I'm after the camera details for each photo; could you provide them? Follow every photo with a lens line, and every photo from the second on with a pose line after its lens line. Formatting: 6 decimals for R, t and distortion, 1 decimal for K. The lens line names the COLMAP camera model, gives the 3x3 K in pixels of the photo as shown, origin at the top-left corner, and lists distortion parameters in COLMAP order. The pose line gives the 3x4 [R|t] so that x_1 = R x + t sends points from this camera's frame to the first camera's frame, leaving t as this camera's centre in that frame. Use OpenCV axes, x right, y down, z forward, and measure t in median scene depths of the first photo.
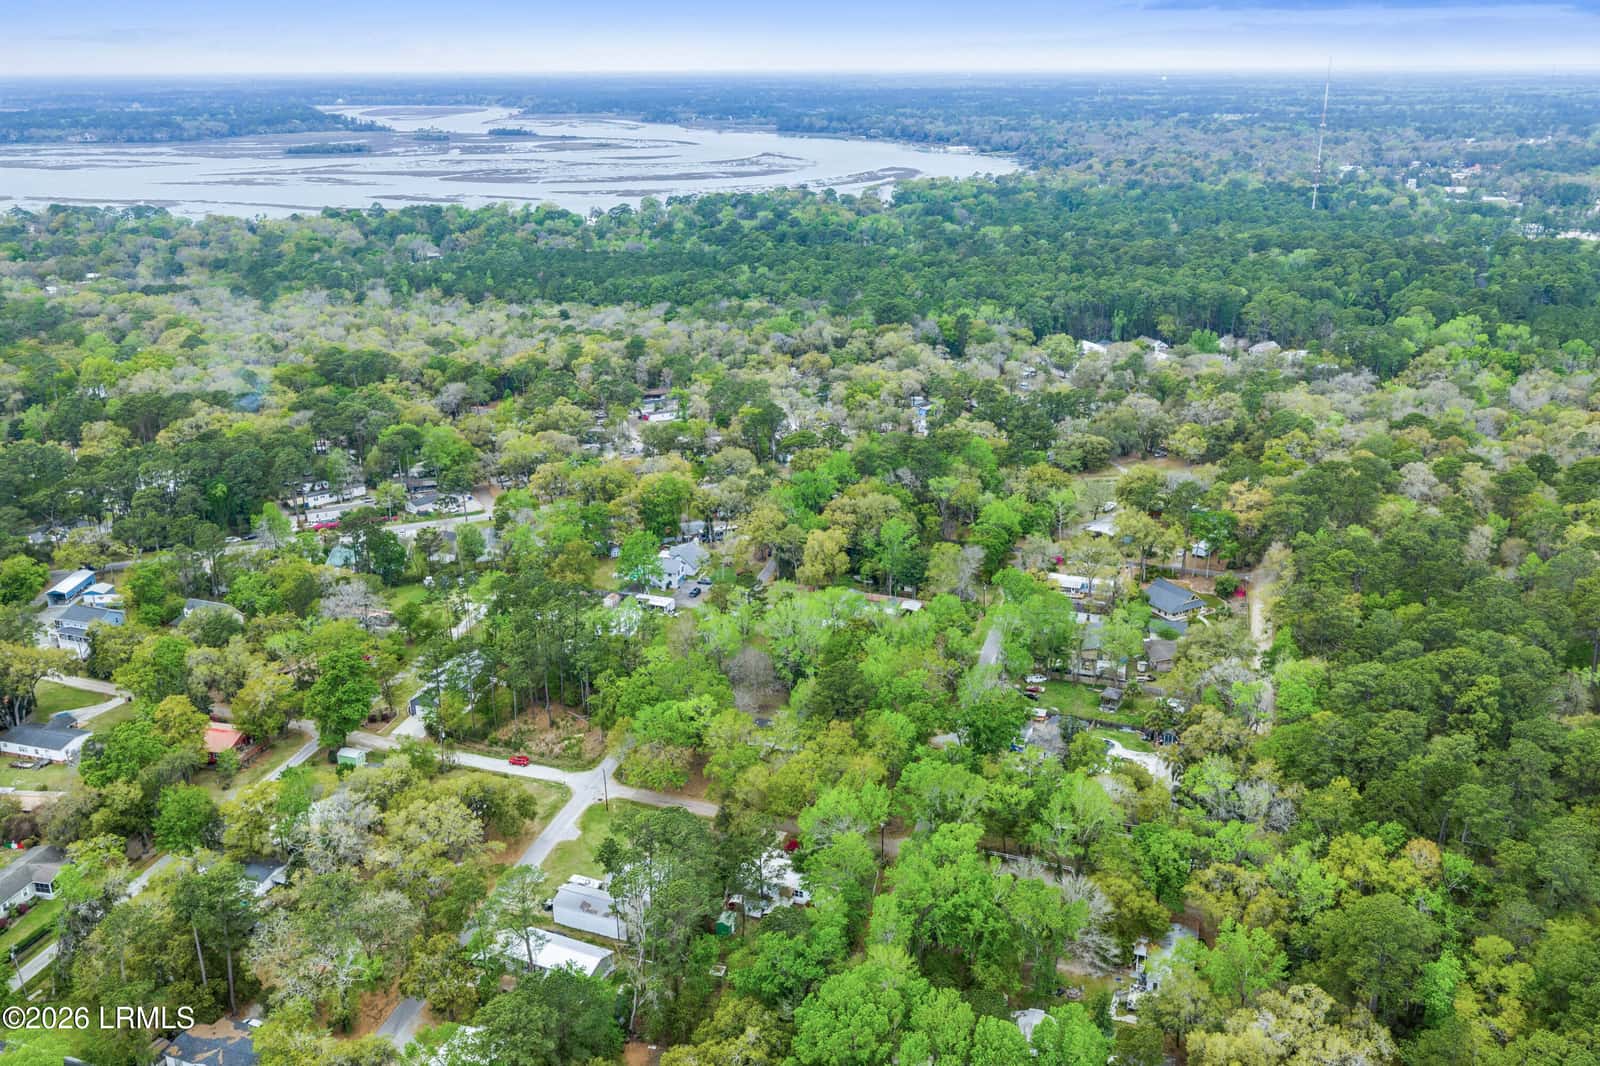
lens RADIAL K [[1312.0, 0, 799.8], [0, 1312.0, 532.1], [0, 0, 1]] dist [0.010407, -0.010373]
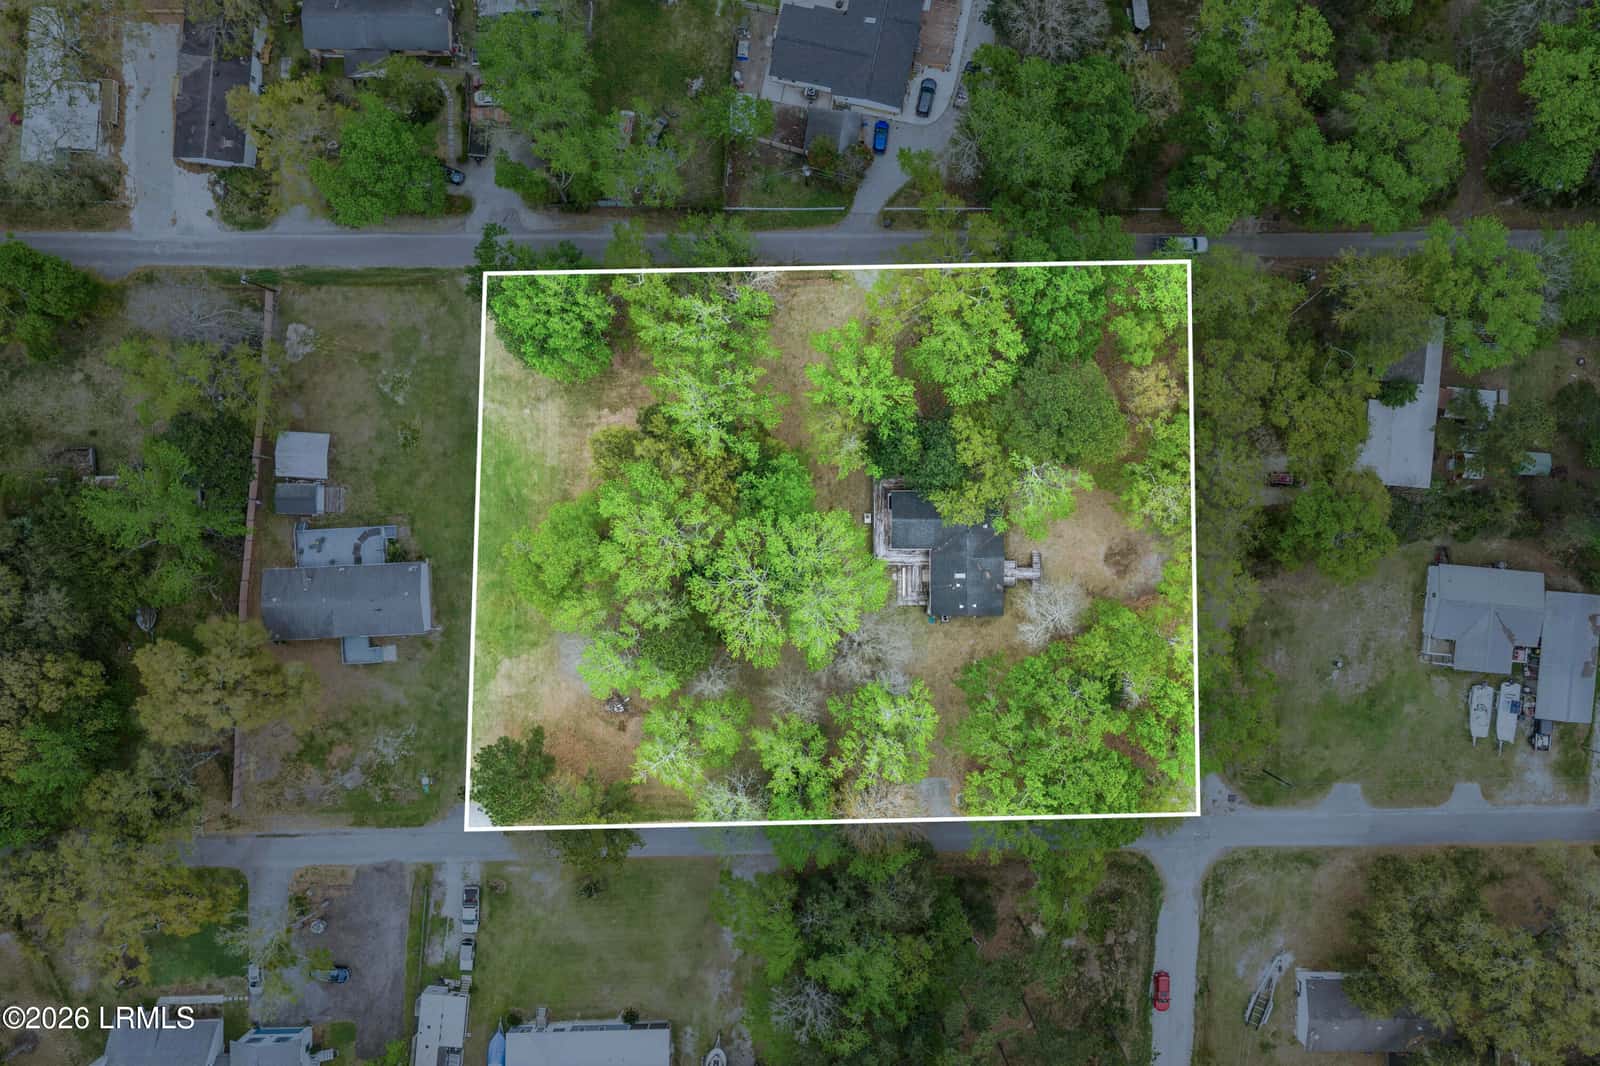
lens RADIAL K [[1312.0, 0, 801.8], [0, 1312.0, 533.0], [0, 0, 1]] dist [0.010407, -0.010373]
pose [[-0.285800, -0.958140, 0.016910, 0.004566], [0.332975, -0.082745, 0.939298, -0.288874], [-0.898580, 0.274081, 0.342685, 0.674949]]
